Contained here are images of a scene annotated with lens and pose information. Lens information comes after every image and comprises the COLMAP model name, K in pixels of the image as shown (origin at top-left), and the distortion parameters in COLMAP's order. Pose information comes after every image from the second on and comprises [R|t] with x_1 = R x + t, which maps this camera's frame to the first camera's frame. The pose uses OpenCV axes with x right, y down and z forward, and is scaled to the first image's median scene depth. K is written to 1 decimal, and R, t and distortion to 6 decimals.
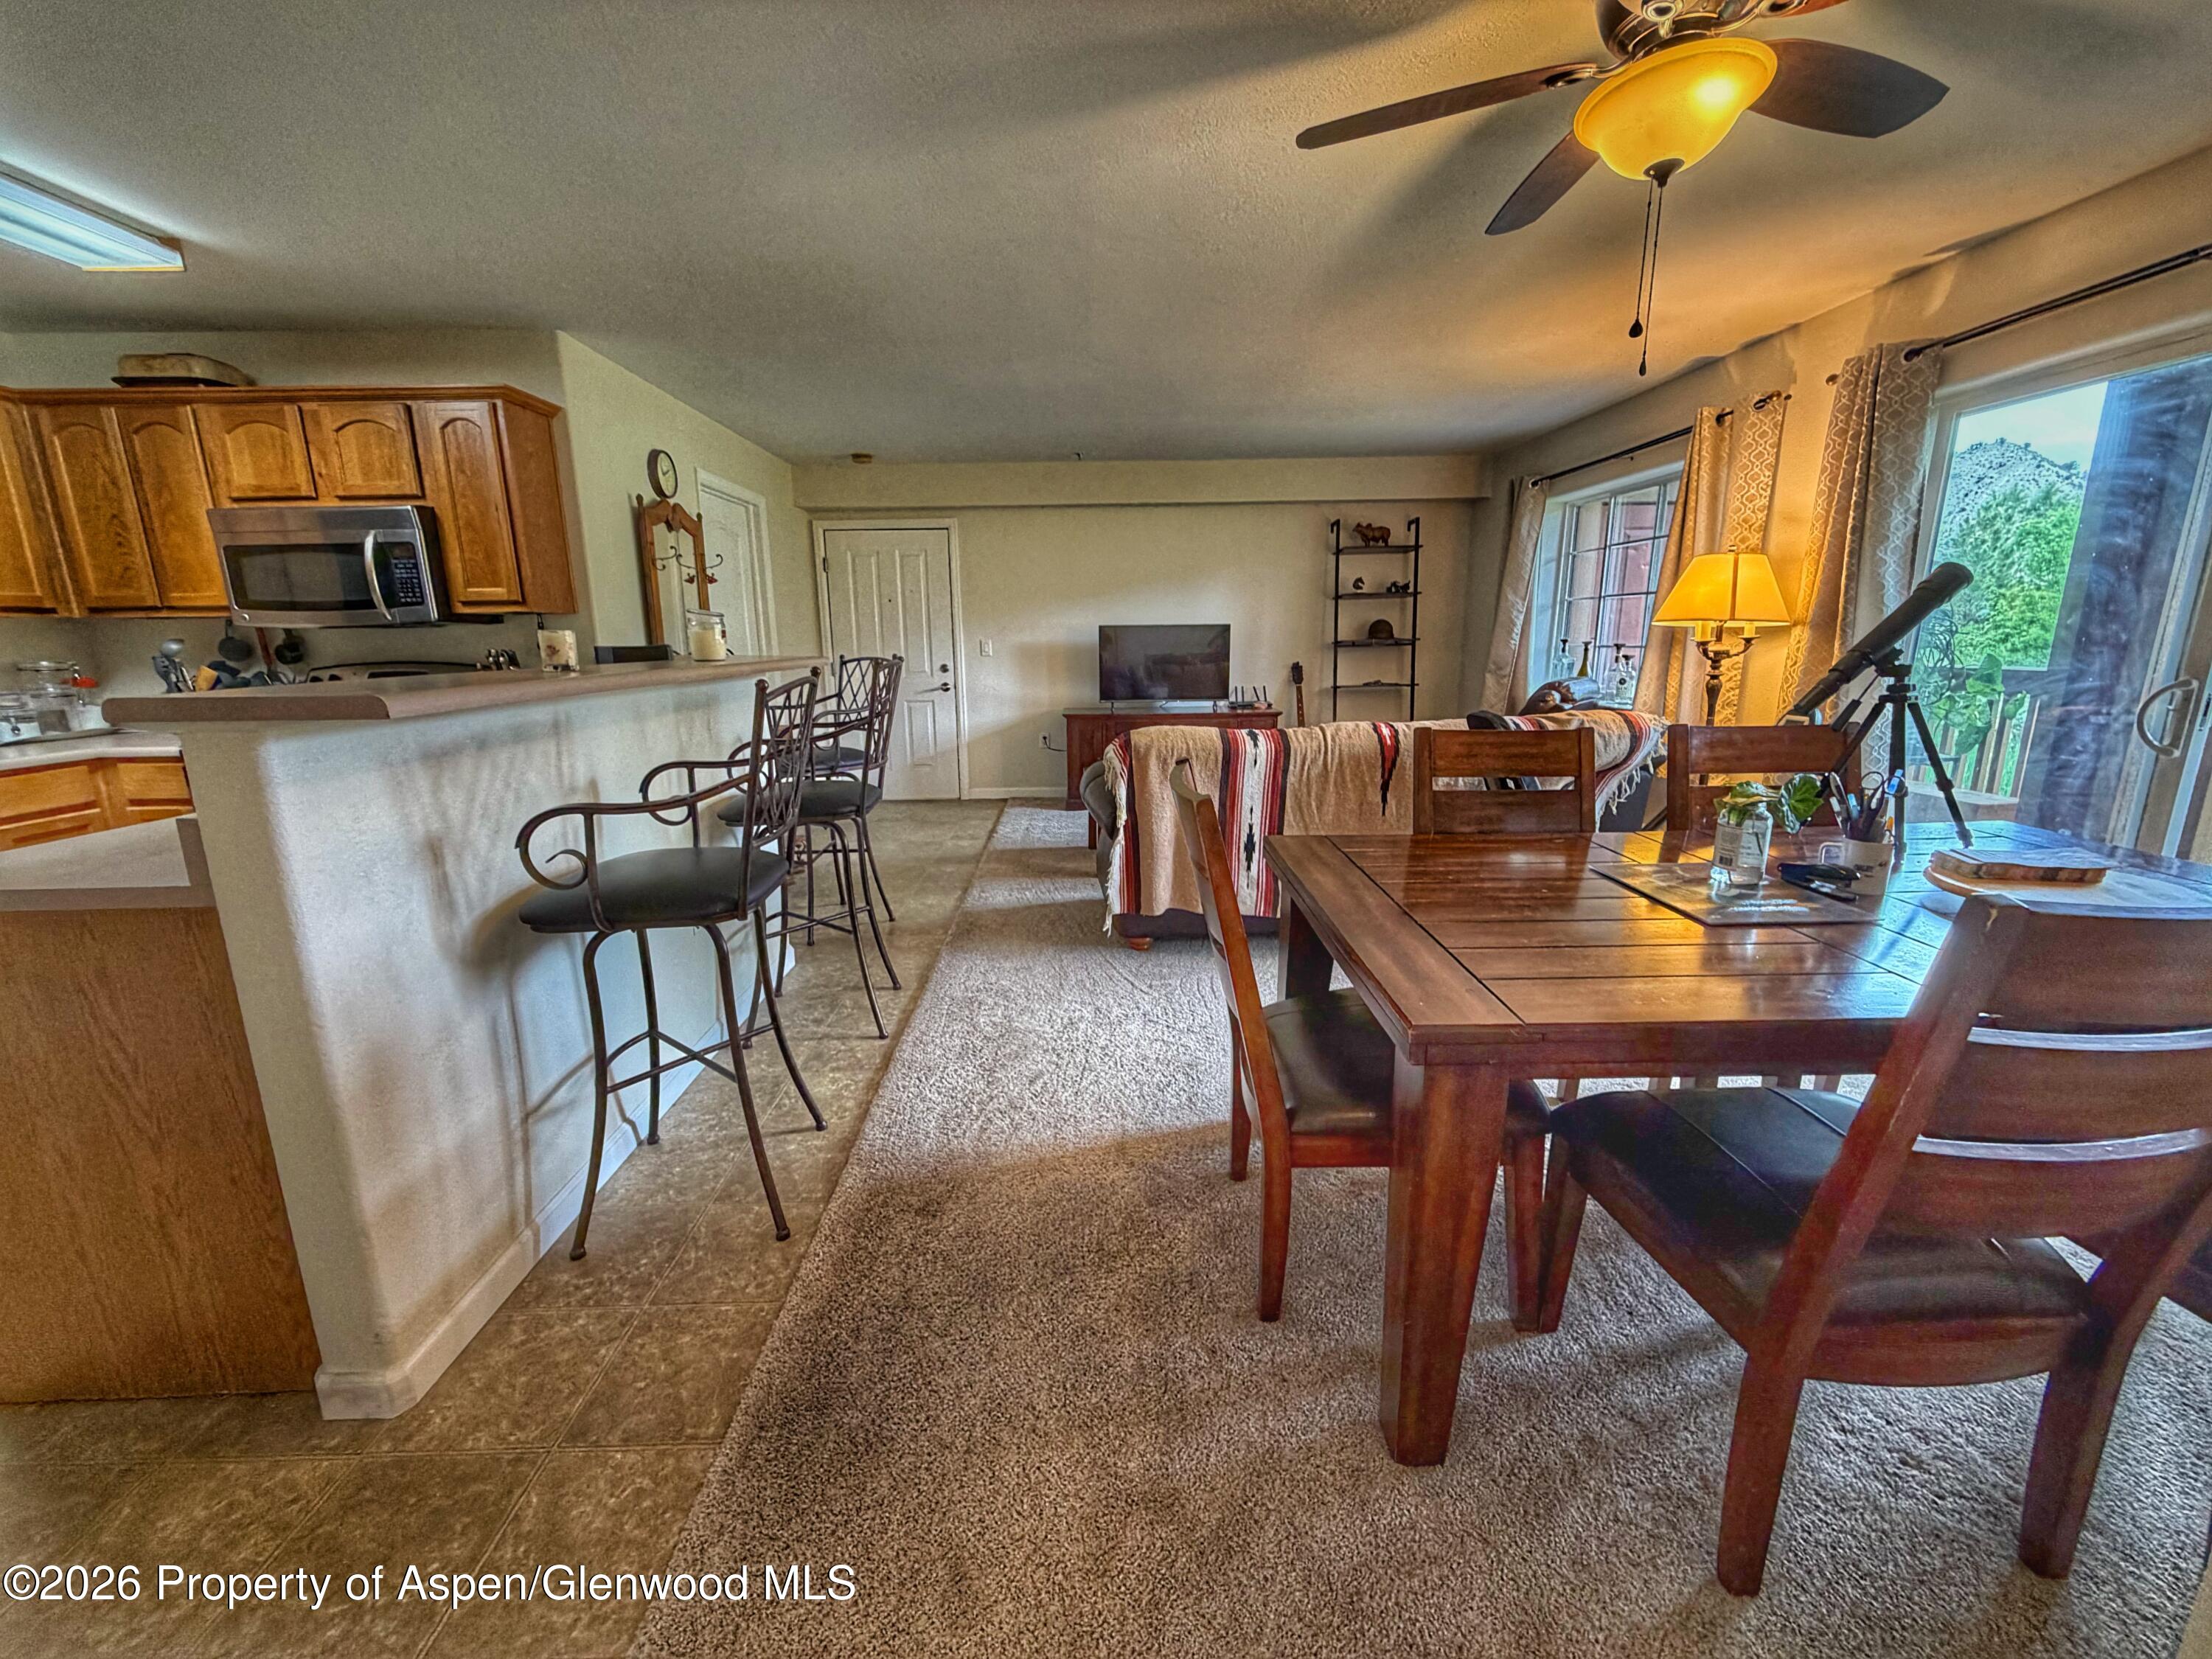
lens RADIAL K [[884.5, 0, 1099.9], [0, 884.5, 827.2], [0, 0, 1]] dist [0.002174, -0.000442]
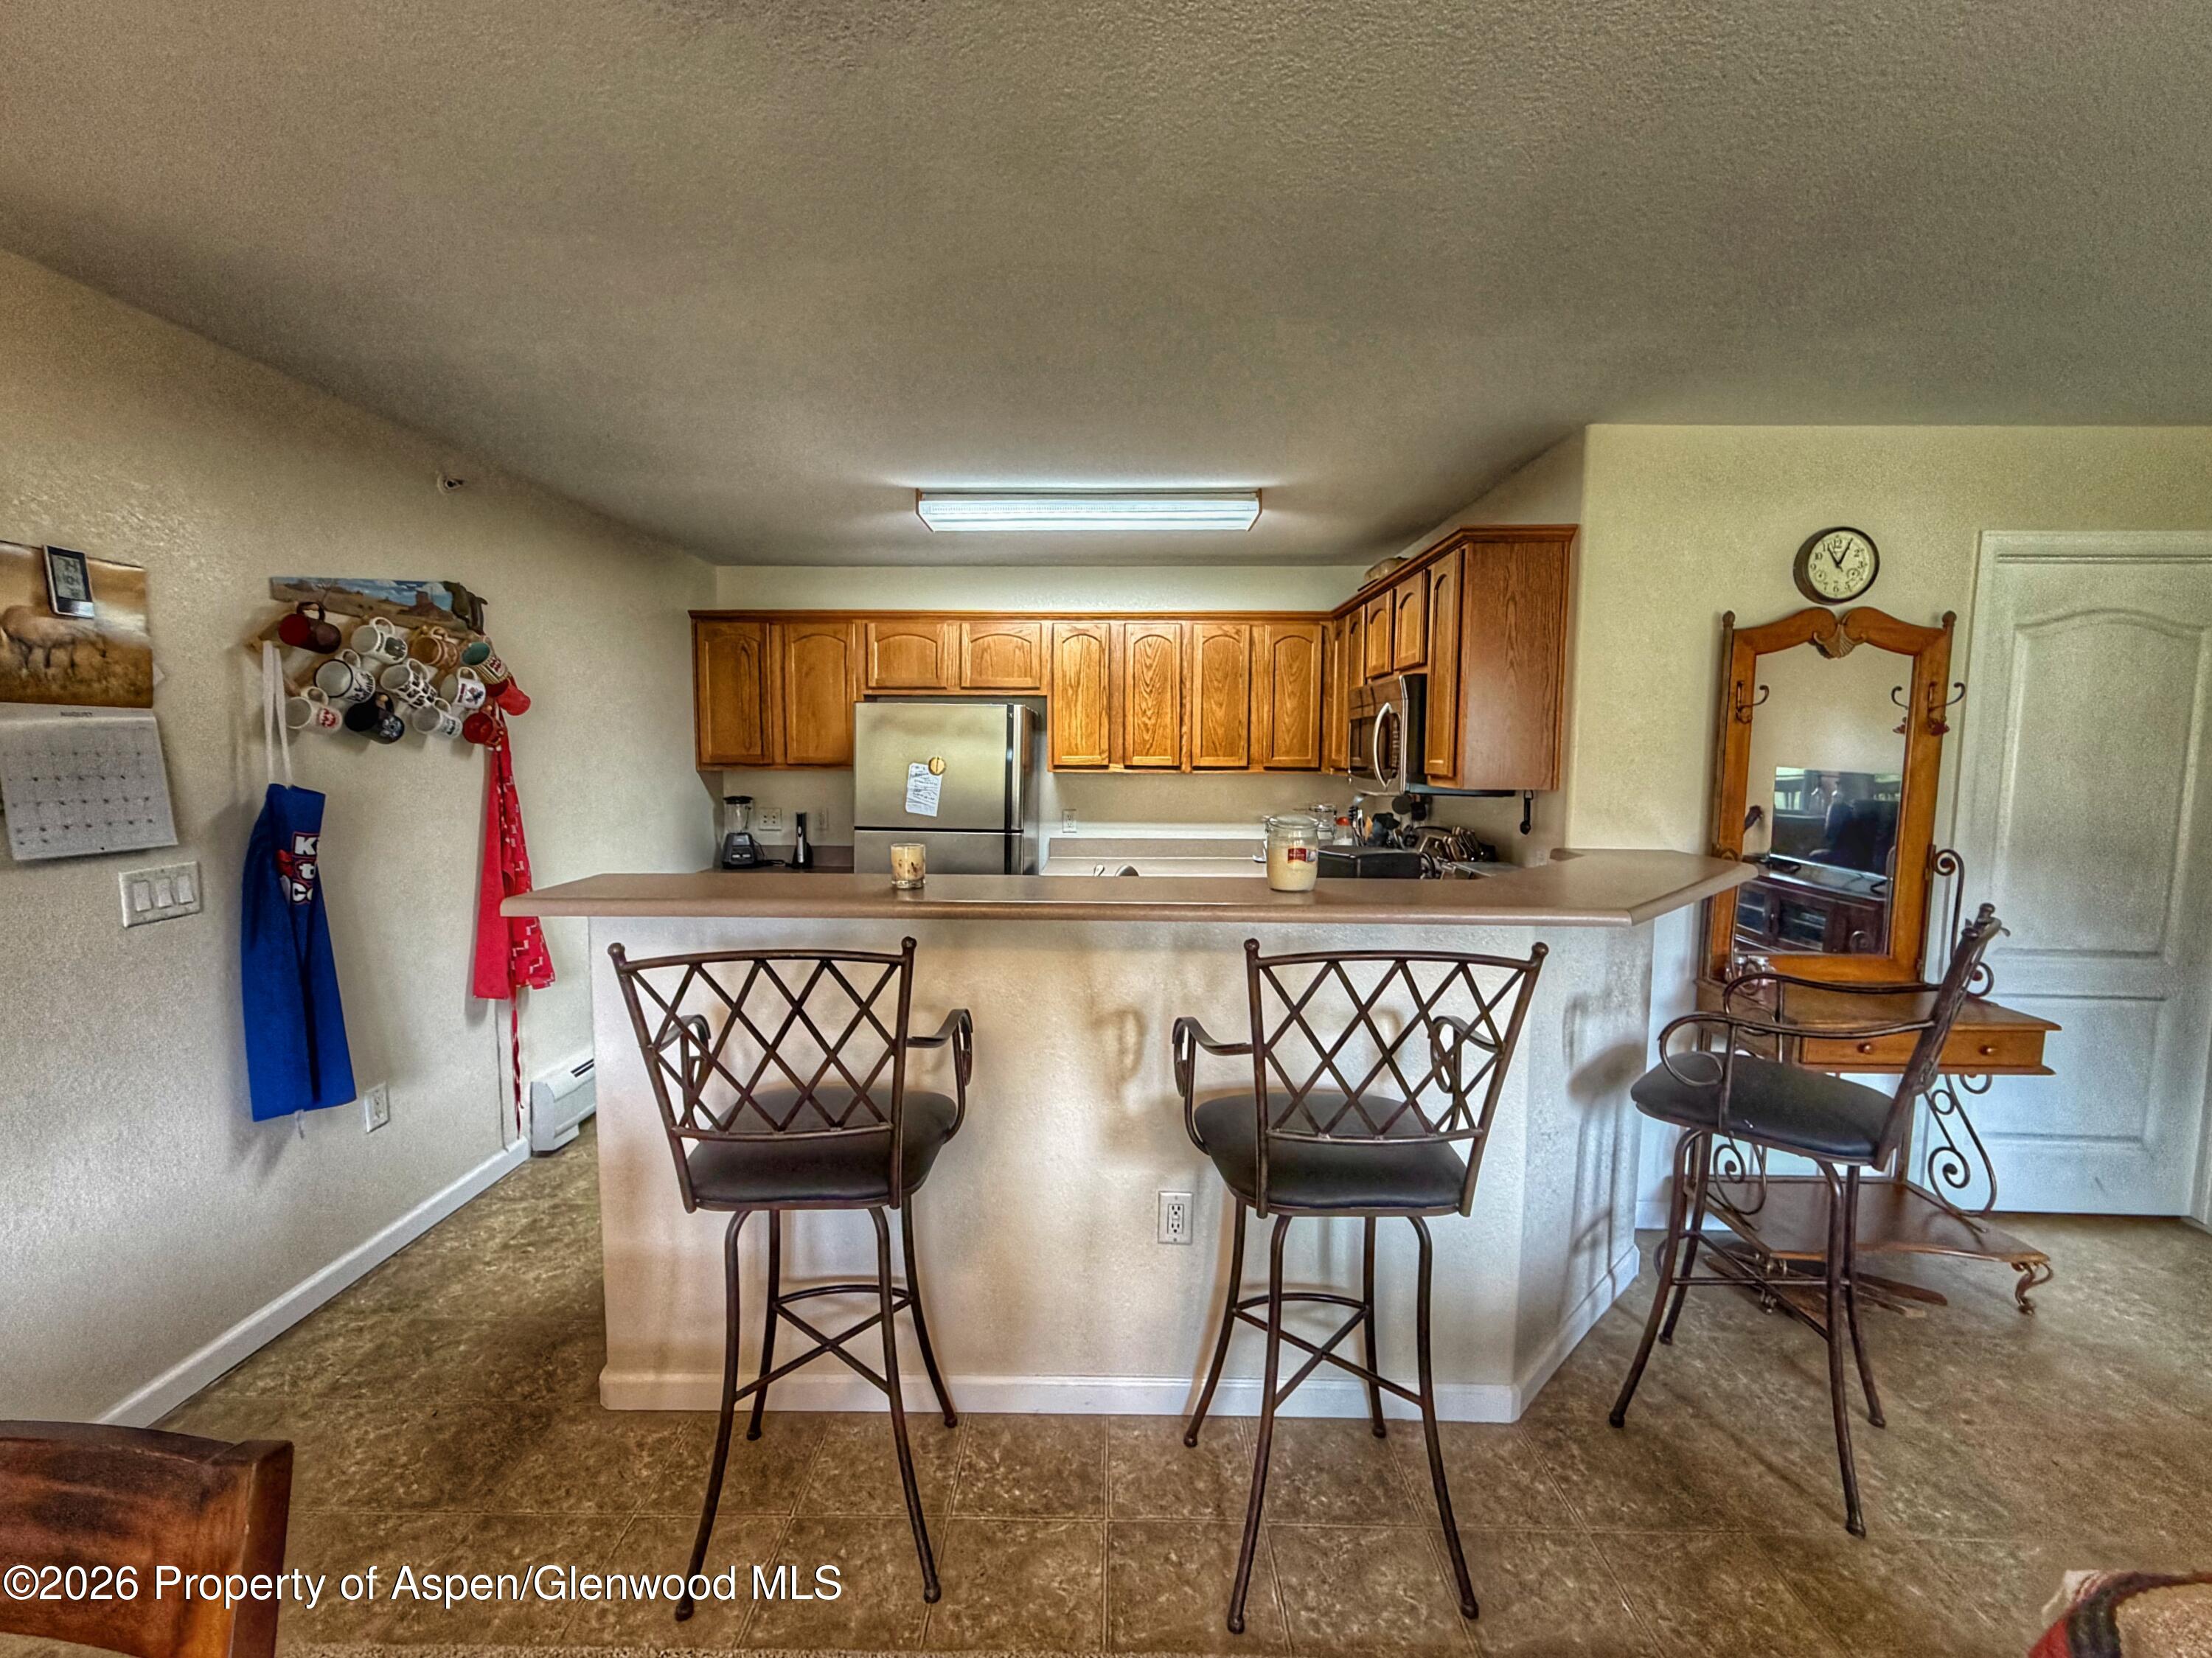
lens RADIAL K [[933.9, 0, 1103.5], [0, 933.9, 840.7], [0, 0, 1]] dist [0.000854, 0.000051]
pose [[-0.029766, 0.108945, -0.993602, 0.238347], [-0.219114, 0.969154, 0.112829, -0.227836], [0.975245, 0.221070, -0.004977, 0.710441]]
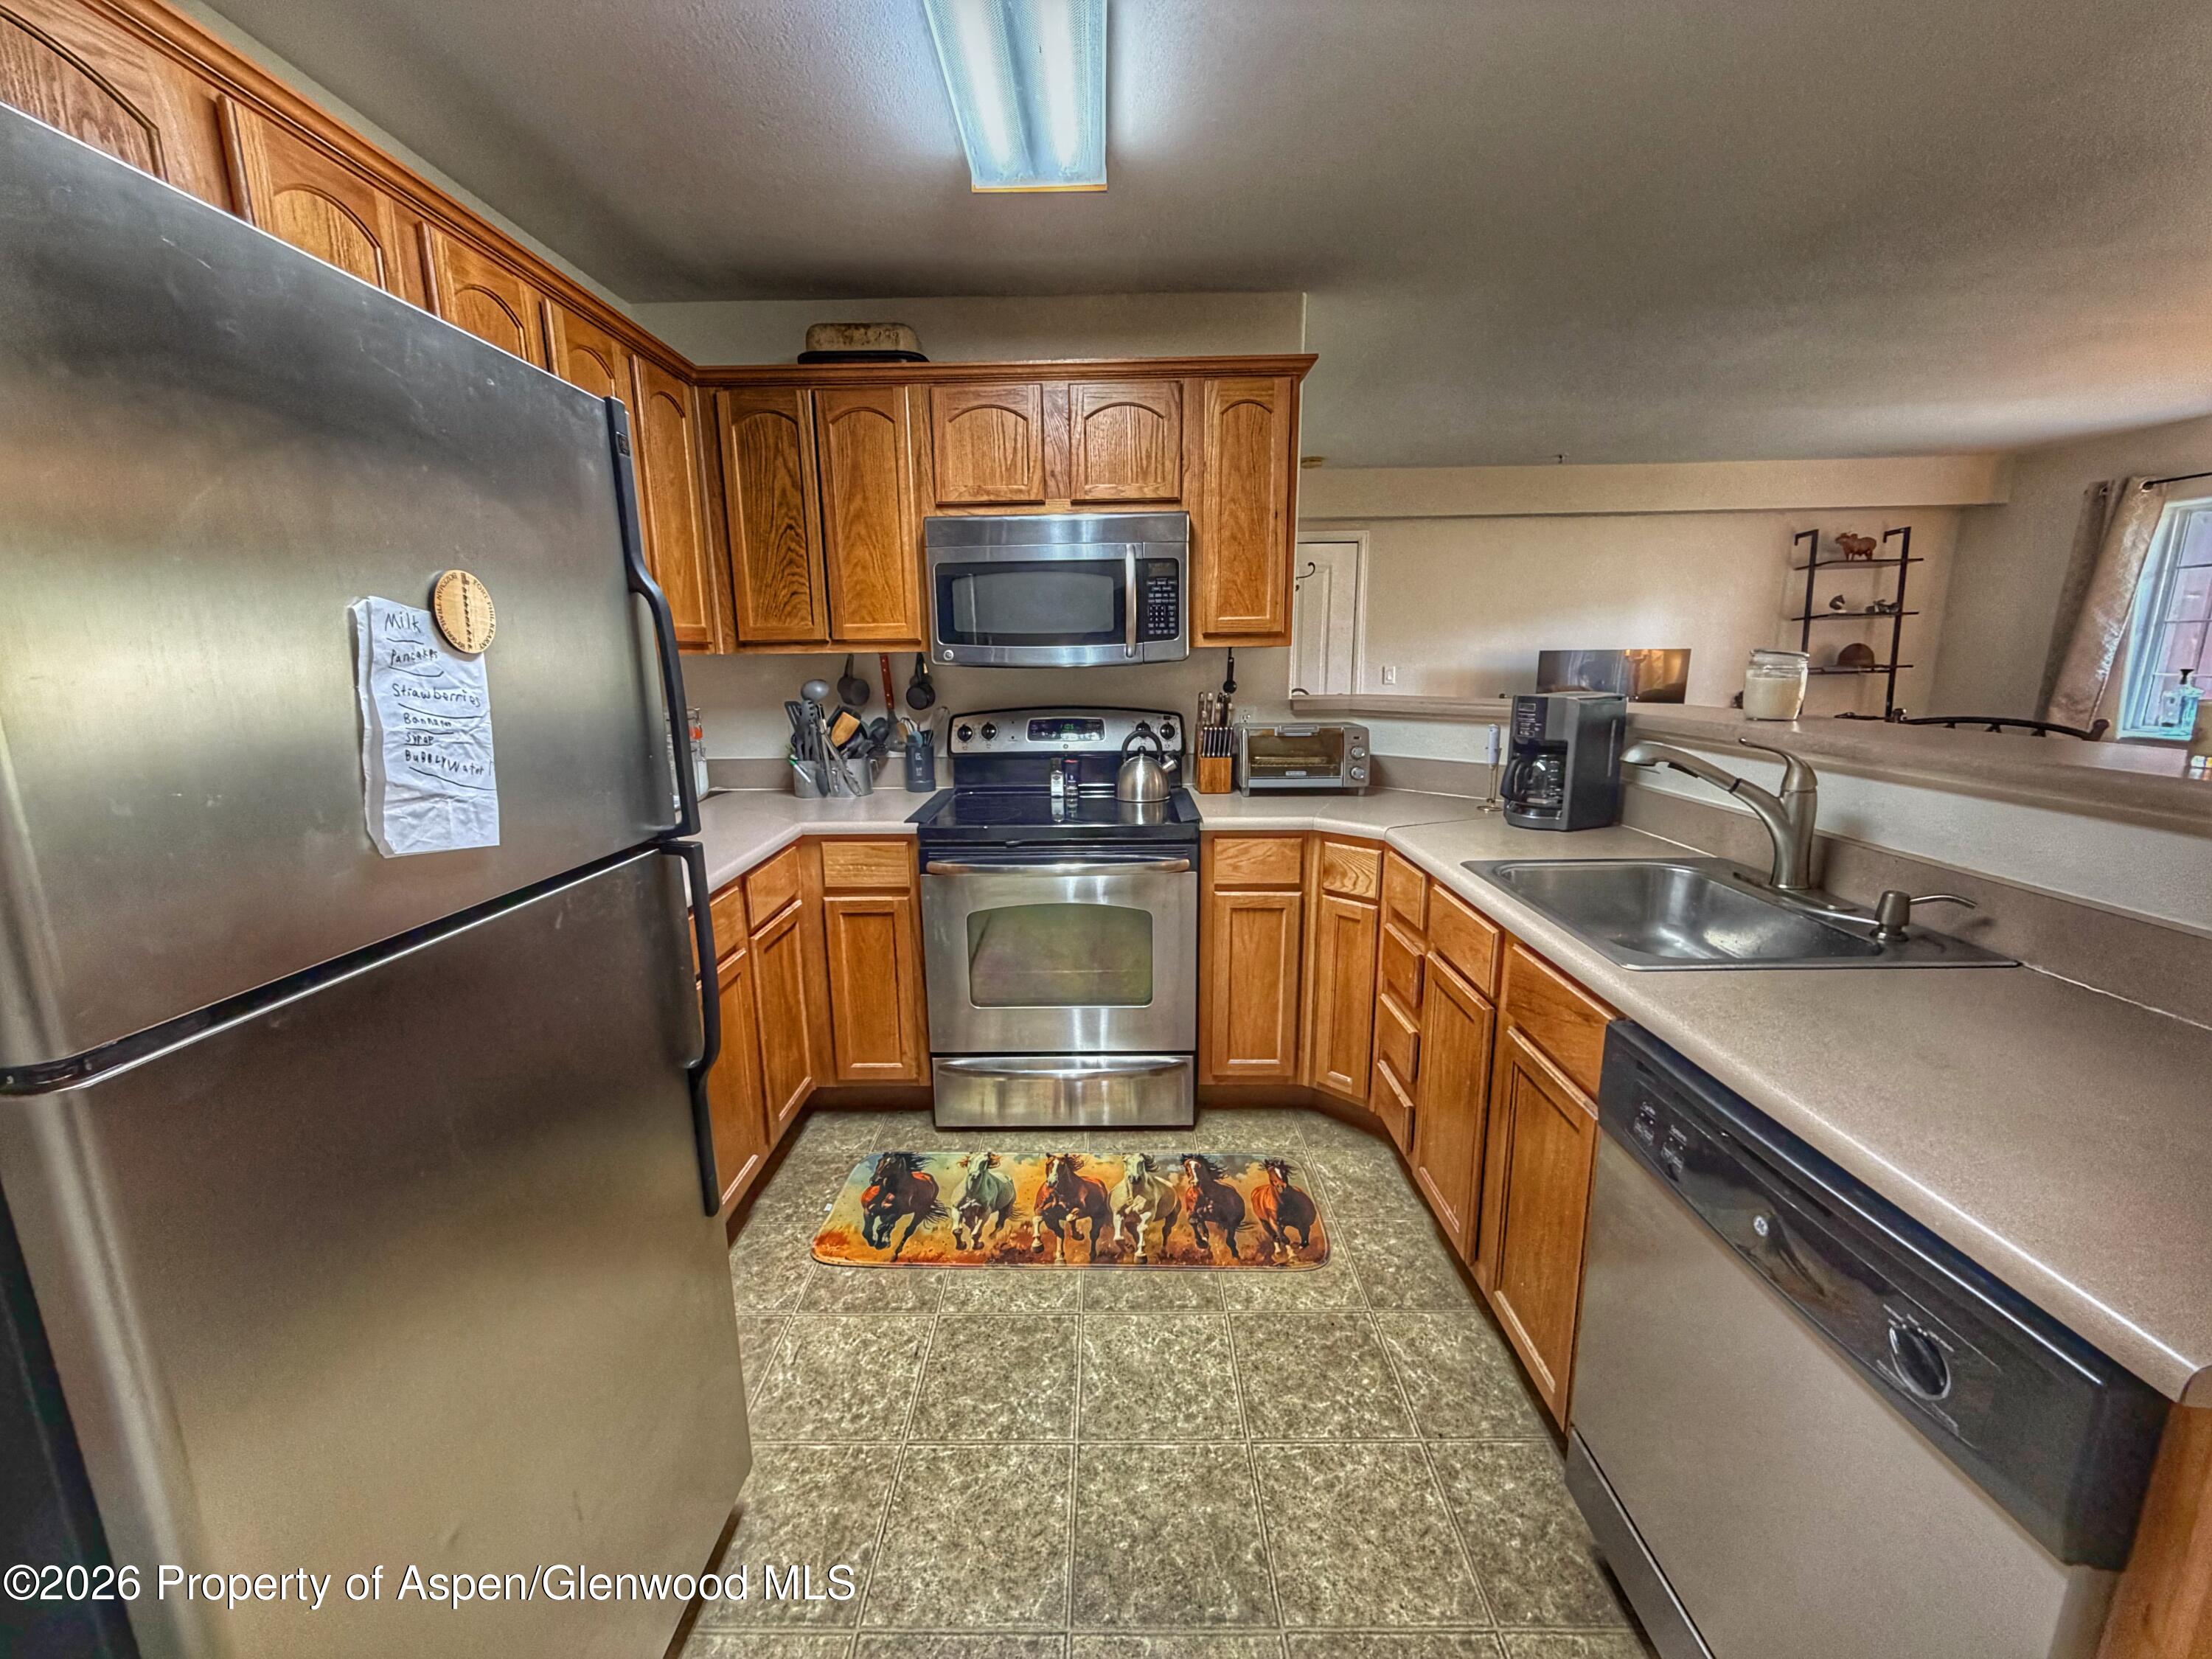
lens RADIAL K [[884.5, 0, 1102.1], [0, 884.5, 822.8], [0, 0, 1]] dist [0.002174, -0.000442]
pose [[0.999655, 0.005447, -0.025701, -0.804477], [-0.005932, 0.999805, -0.018831, -0.073273], [0.025594, 0.018977, 0.999492, 0.221302]]
